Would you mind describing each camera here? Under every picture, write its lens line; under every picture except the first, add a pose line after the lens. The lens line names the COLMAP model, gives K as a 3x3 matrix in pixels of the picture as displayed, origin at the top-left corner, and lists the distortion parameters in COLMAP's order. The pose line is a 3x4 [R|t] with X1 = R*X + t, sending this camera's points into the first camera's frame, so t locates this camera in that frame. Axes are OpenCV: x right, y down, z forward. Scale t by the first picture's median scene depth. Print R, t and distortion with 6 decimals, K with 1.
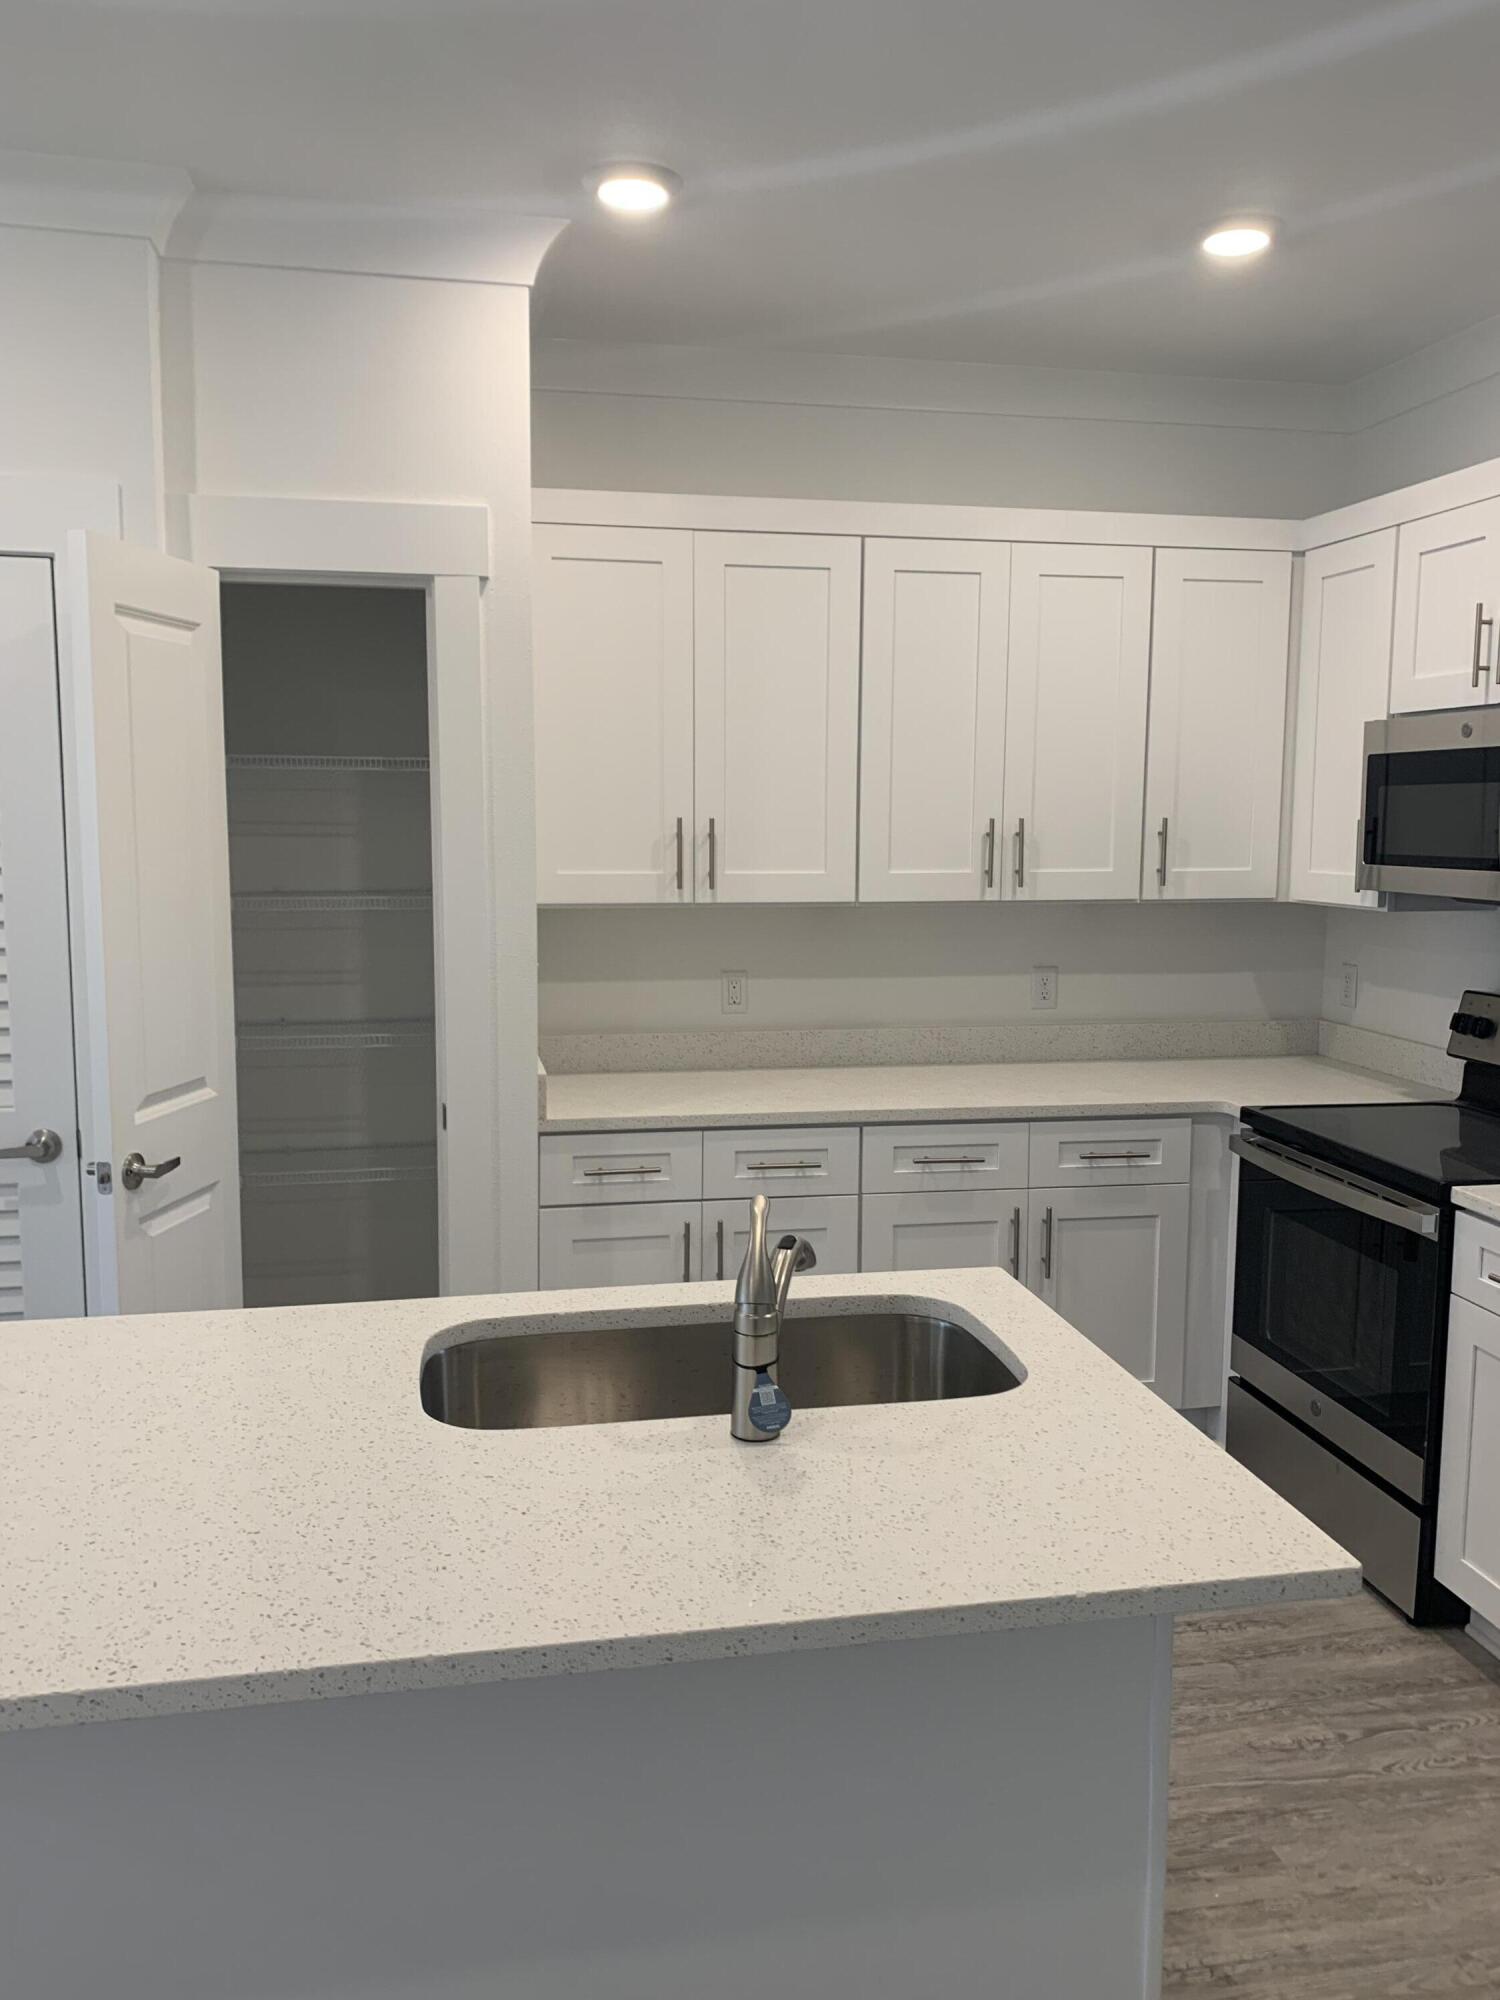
lens RADIAL K [[1529.4, 0, 751.5], [0, 1529.4, 993.1], [0, 0, 1]] dist [0.146029, -0.306728]
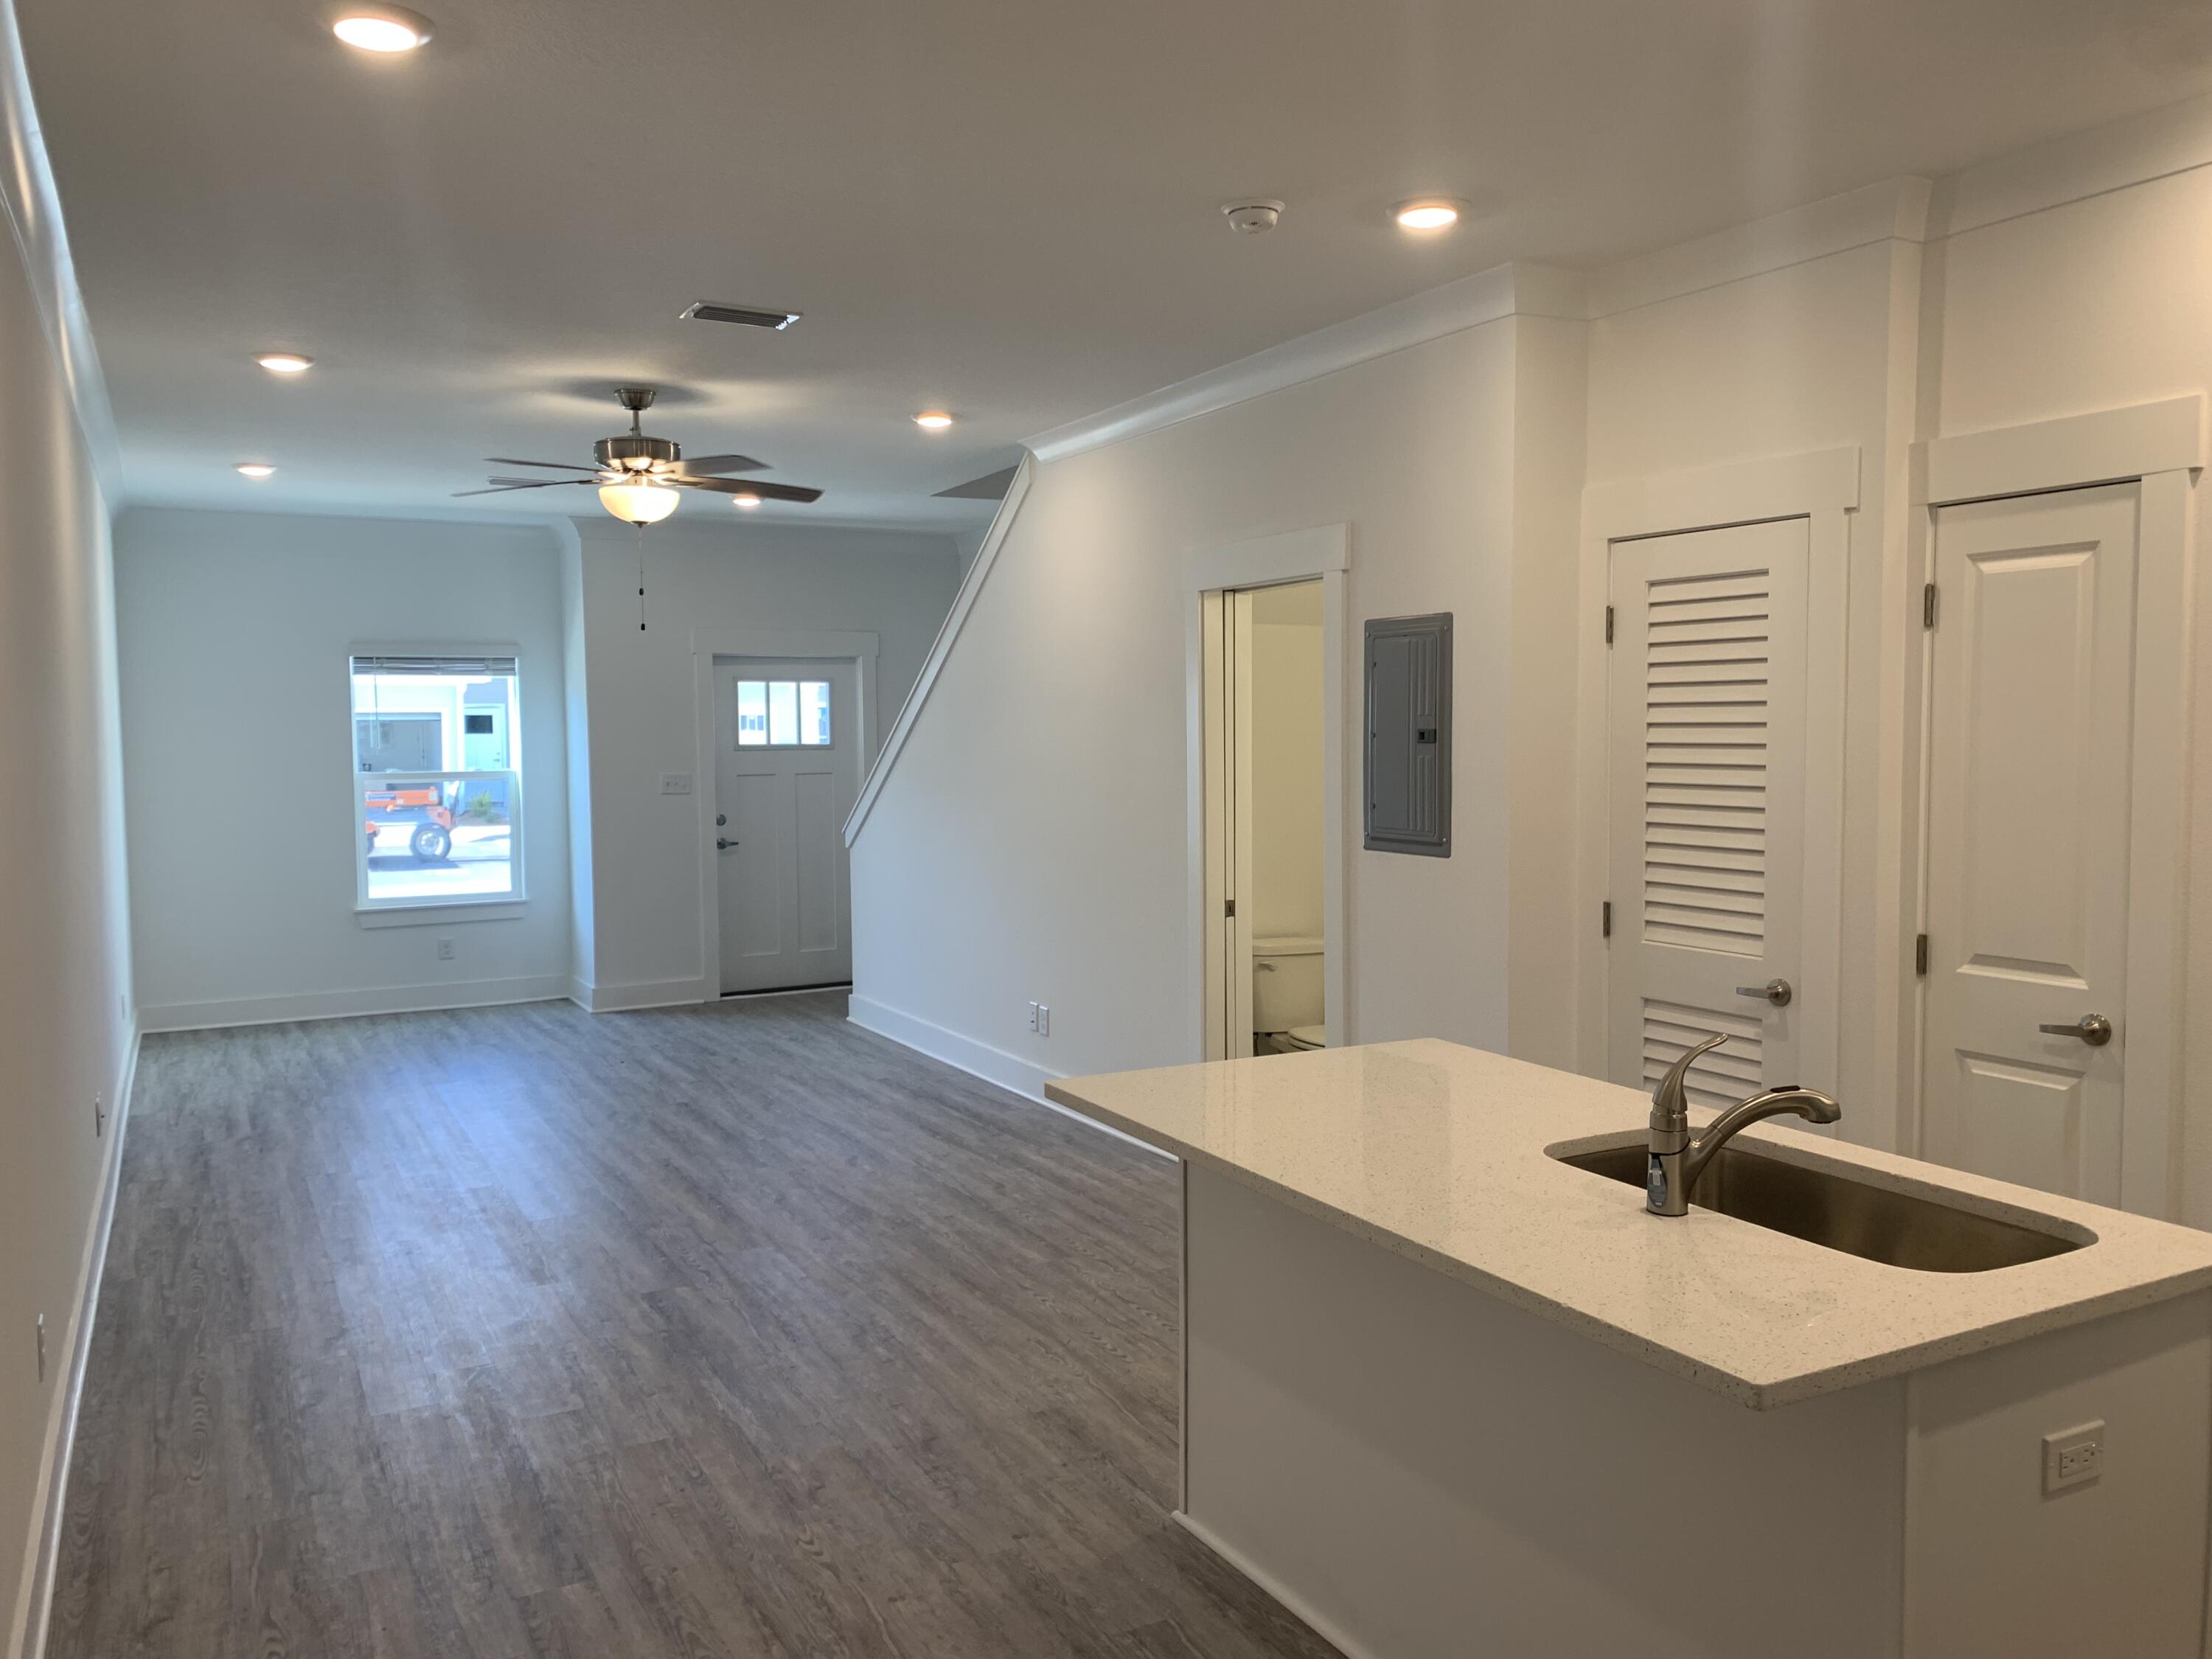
lens RADIAL K [[1664.7, 0, 1046.6], [0, 1664.7, 831.7], [0, 0, 1]] dist [0.067748, -0.085629]
pose [[0.265804, 0.051983, -0.962625, 0.564680], [-0.105556, 0.994111, 0.024537, 0.000462], [0.958231, 0.095089, 0.269725, 0.062868]]
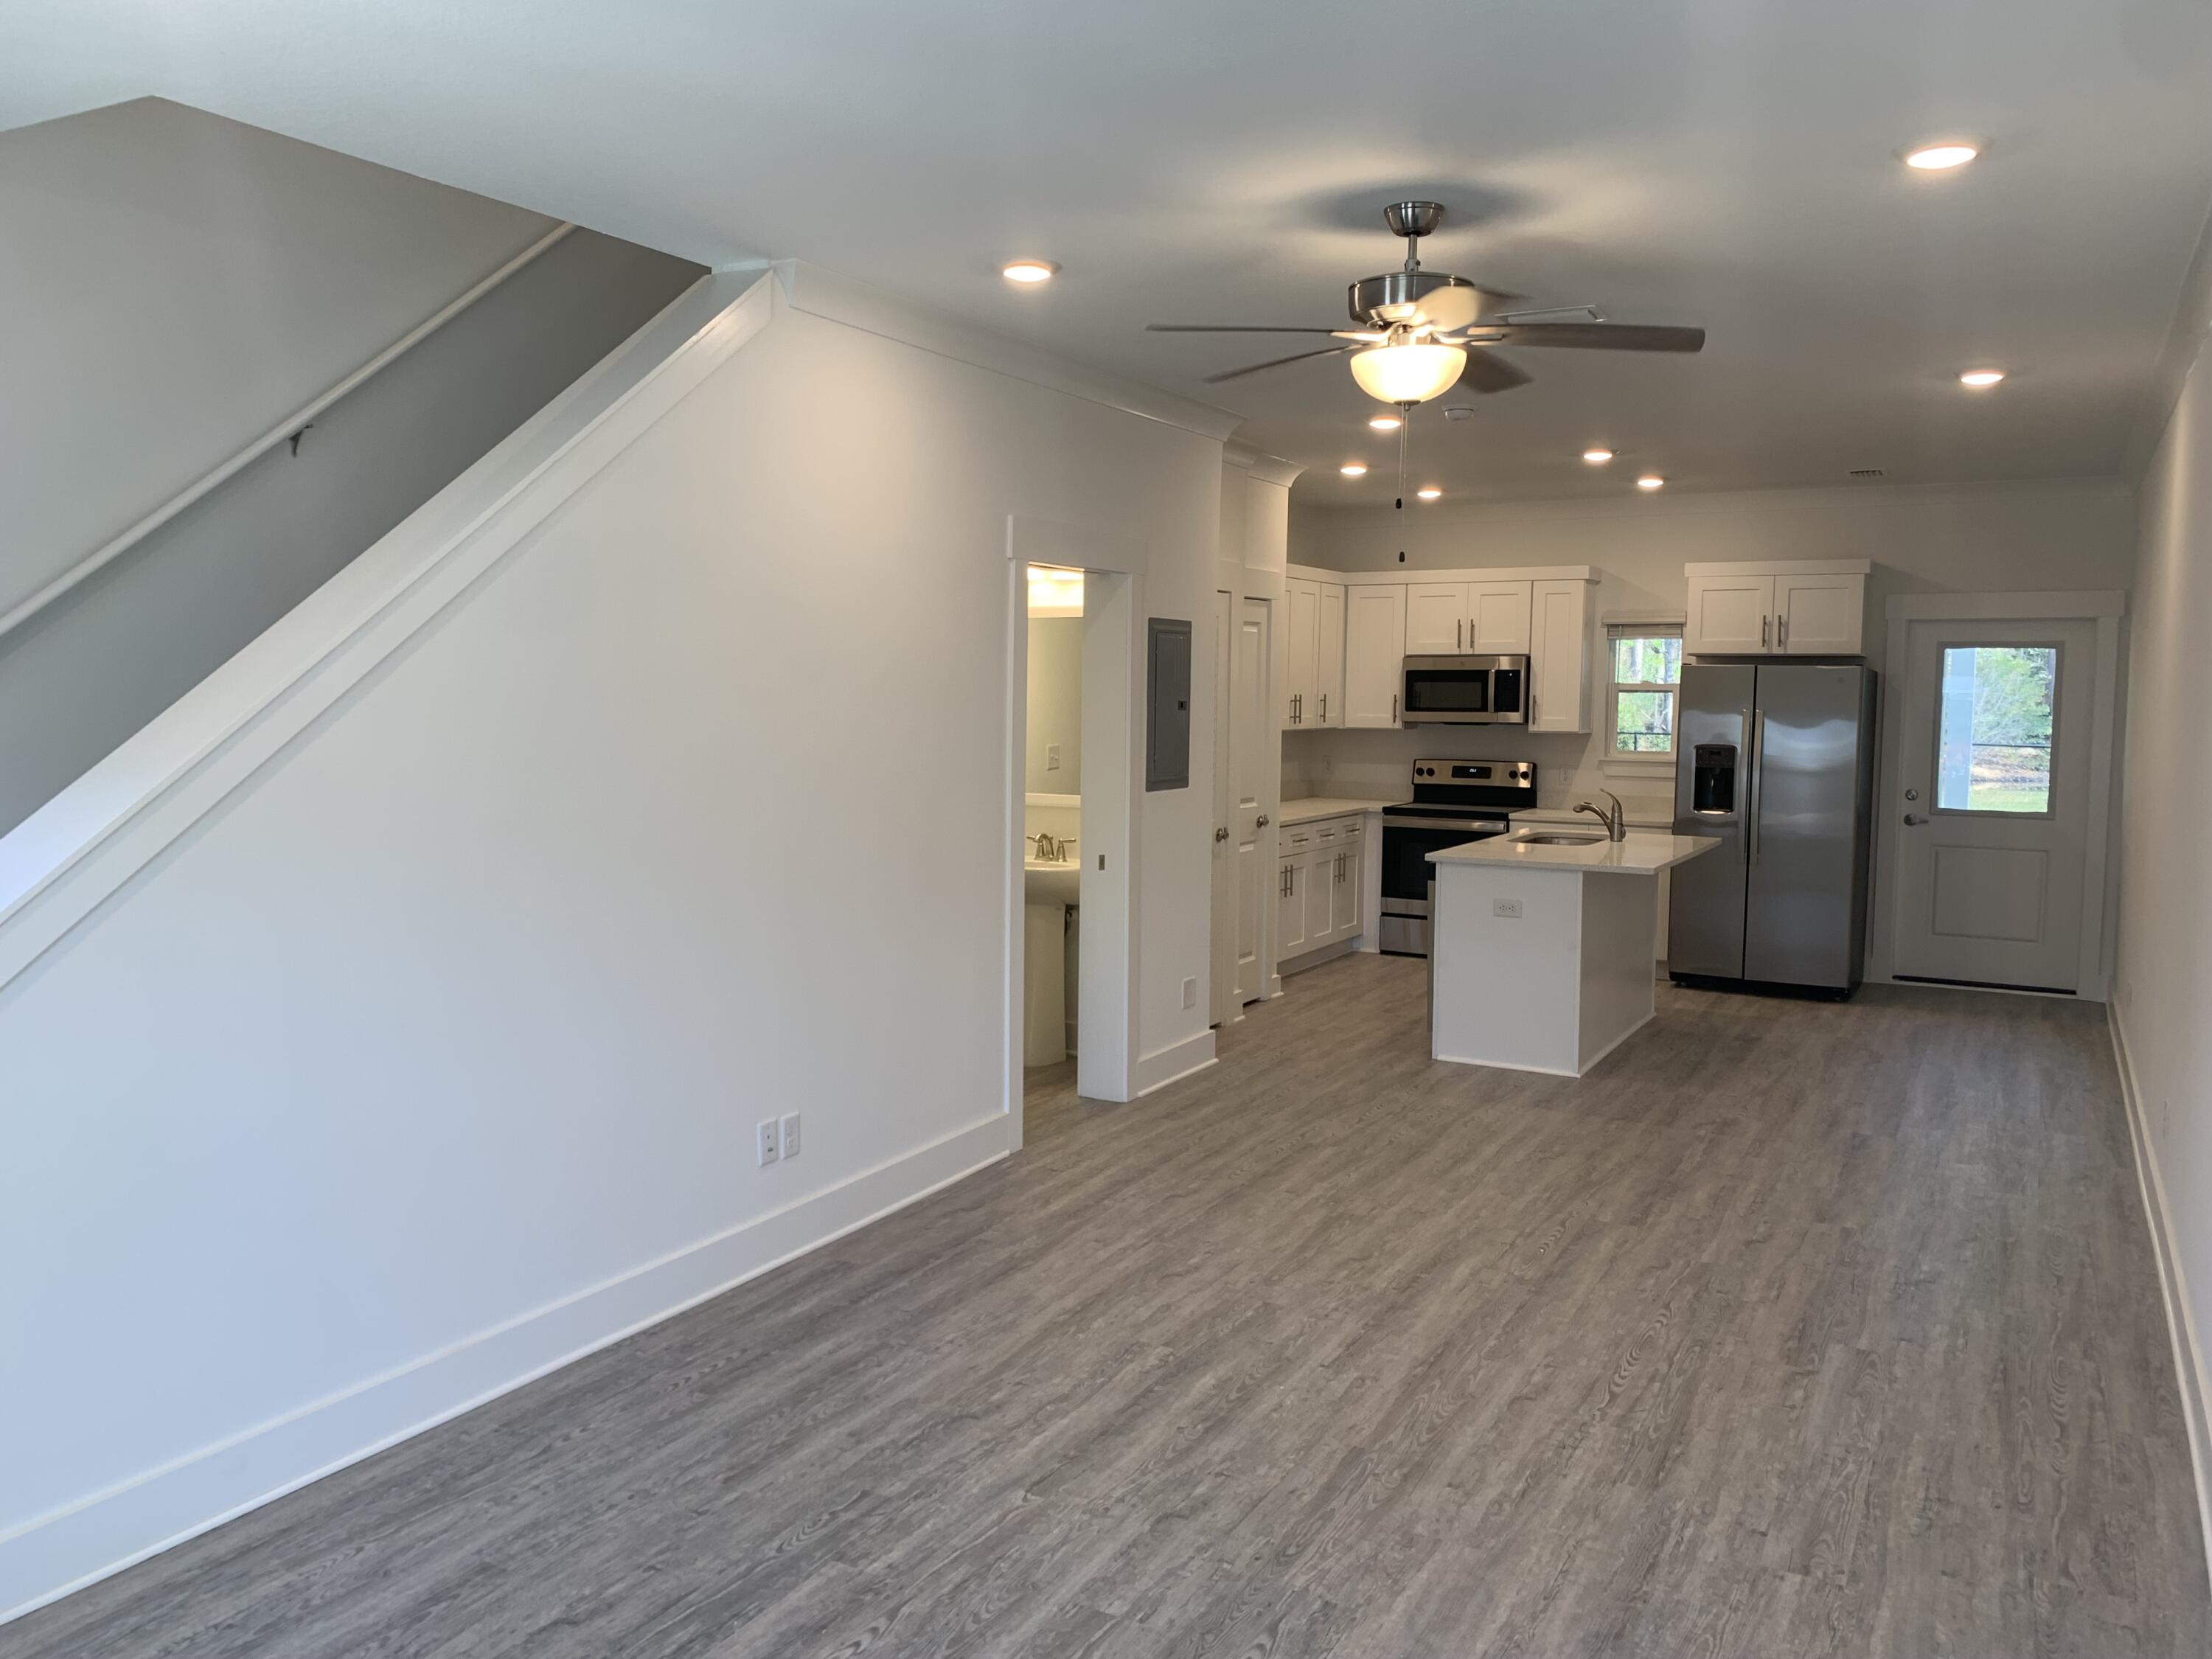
lens RADIAL K [[1753.3, 0, 1108.2], [0, 1753.3, 816.1], [0, 0, 1]] dist [0.081799, -0.092610]
pose [[0.632753, -0.059066, 0.772098, -2.212634], [0.086194, 0.996263, 0.005577, 0.033796], [-0.769542, 0.063021, 0.635479, -0.485114]]
